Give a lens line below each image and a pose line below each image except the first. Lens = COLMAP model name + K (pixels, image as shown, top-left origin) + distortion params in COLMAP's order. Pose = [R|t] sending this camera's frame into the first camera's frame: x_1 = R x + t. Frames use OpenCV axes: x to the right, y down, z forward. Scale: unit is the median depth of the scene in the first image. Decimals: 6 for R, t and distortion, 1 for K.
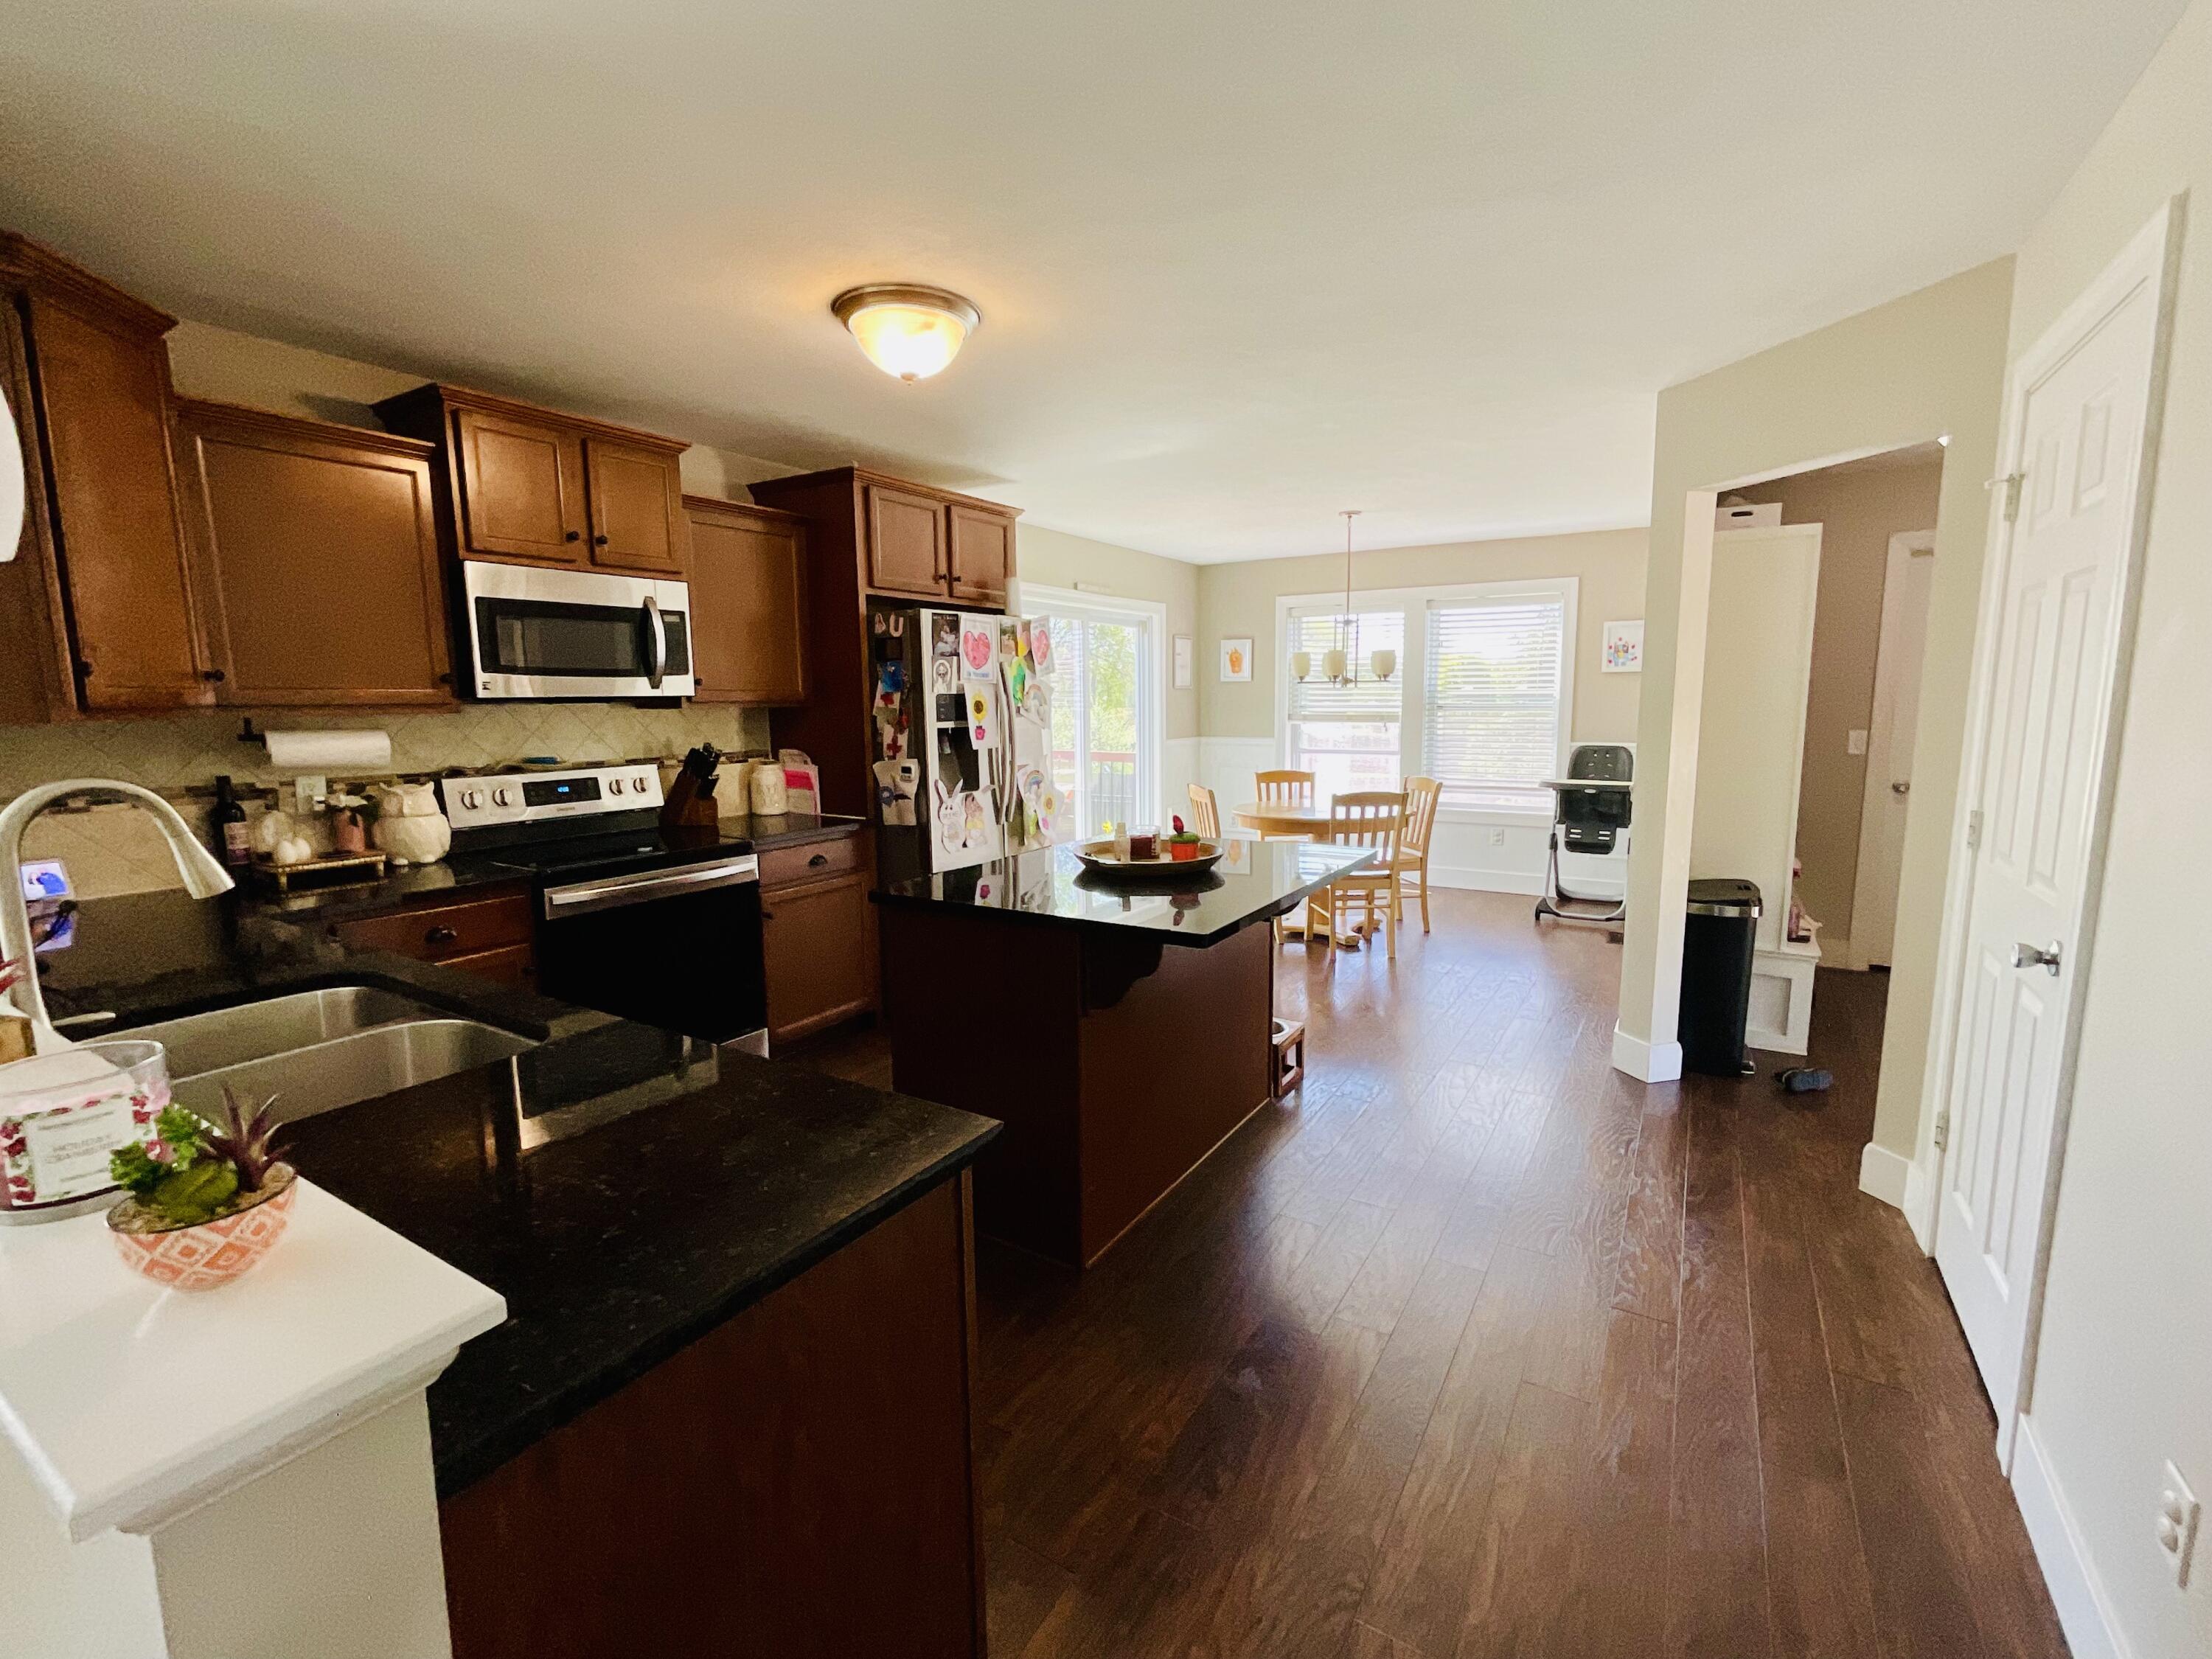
lens RADIAL K [[969.1, 0, 1106.0], [0, 969.1, 829.5], [0, 0, 1]] dist [0.001388, 0.000271]
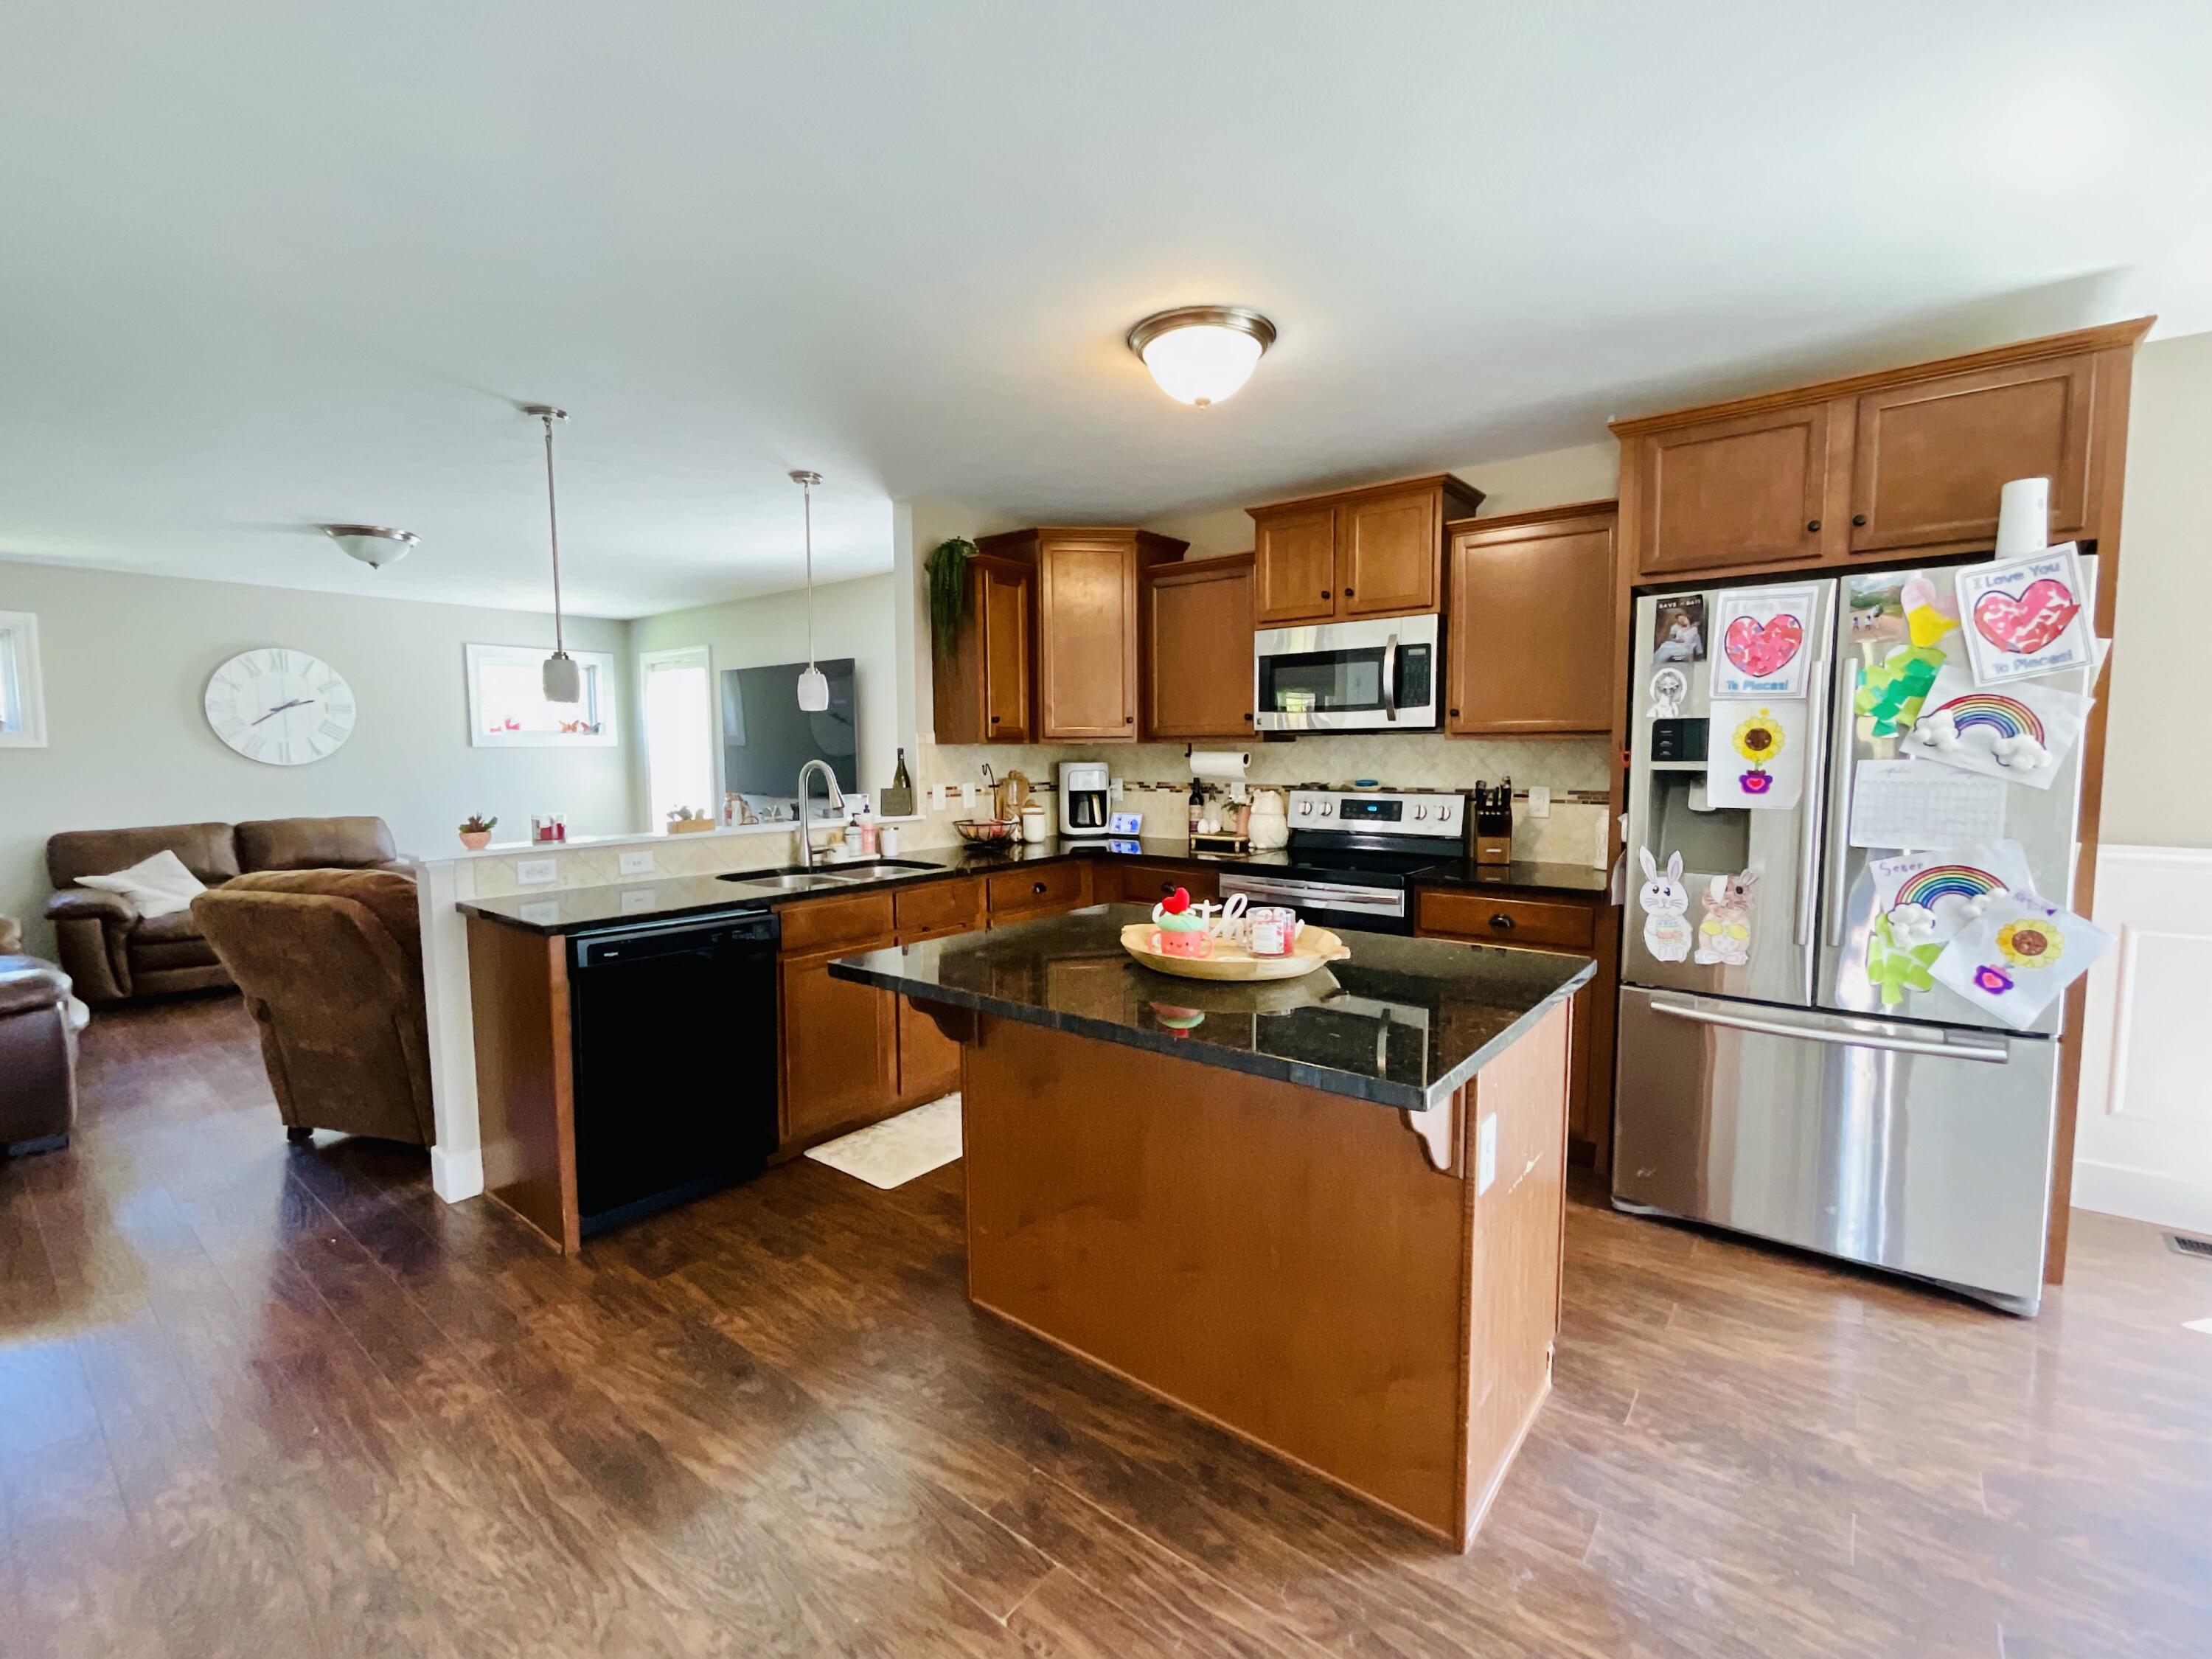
lens RADIAL K [[969.1, 0, 1106.0], [0, 969.1, 829.5], [0, 0, 1]] dist [0.001388, 0.000271]
pose [[-0.108305, 0.094584, -0.989608, 0.495787], [-0.128307, 0.985807, 0.108263, -0.080928], [0.985803, 0.138699, -0.094632, 0.639631]]
